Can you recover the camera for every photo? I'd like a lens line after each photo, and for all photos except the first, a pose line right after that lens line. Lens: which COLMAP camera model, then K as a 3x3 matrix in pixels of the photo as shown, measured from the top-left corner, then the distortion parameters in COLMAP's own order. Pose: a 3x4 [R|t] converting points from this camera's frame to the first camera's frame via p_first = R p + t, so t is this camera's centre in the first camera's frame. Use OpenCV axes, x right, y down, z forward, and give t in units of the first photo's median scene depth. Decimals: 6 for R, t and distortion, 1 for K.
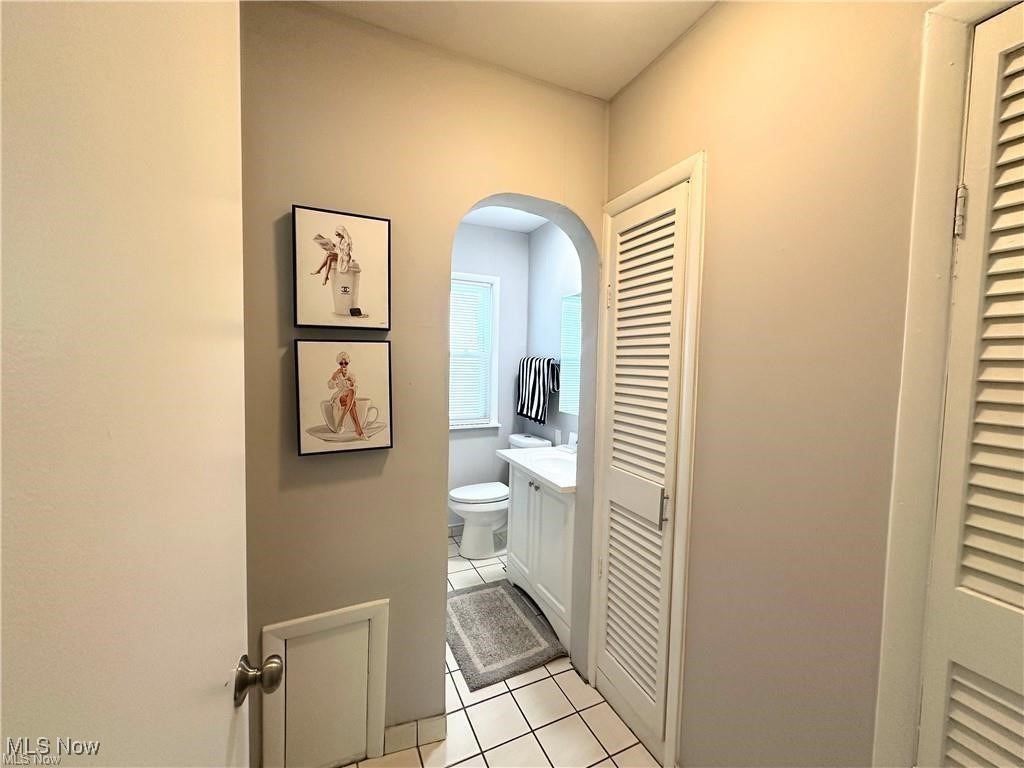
lens RADIAL K [[407.1, 0, 512.6], [0, 407.1, 380.5], [0, 0, 1]] dist [0.001144, -0.000059]
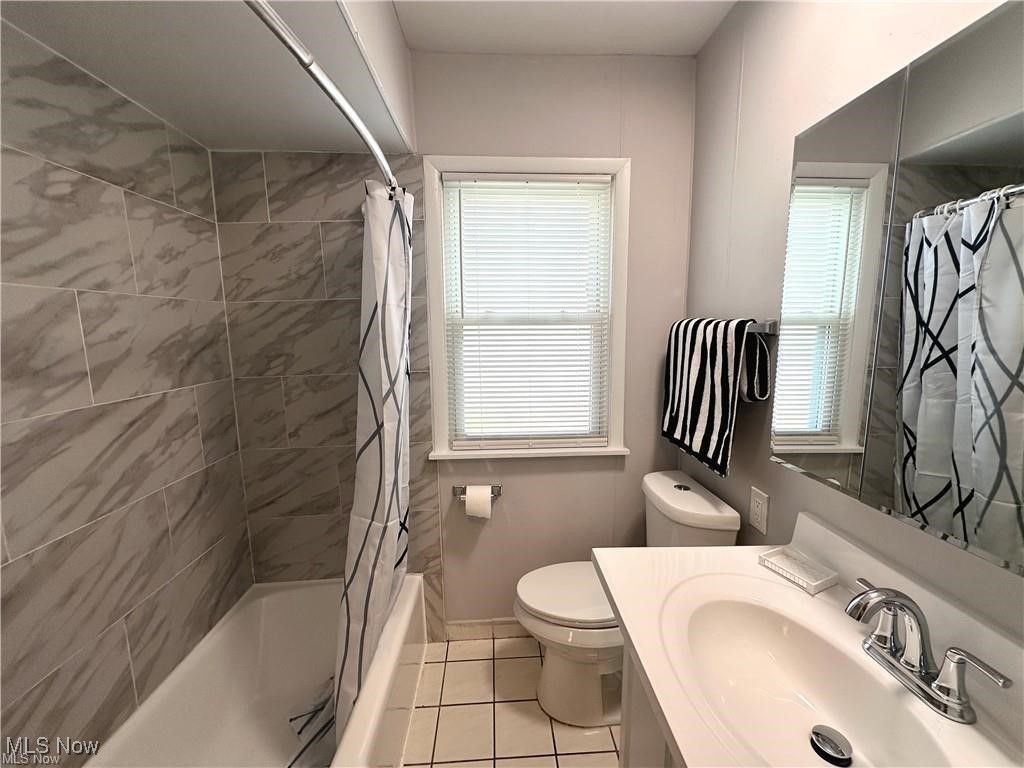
lens RADIAL K [[407.1, 0, 510.0], [0, 407.1, 380.2], [0, 0, 1]] dist [0.001144, -0.000059]
pose [[0.920128, 0.019553, -0.391128, 0.035726], [0.012157, 0.996845, 0.078435, -0.027008], [0.391428, -0.076925, 0.916988, 0.505388]]
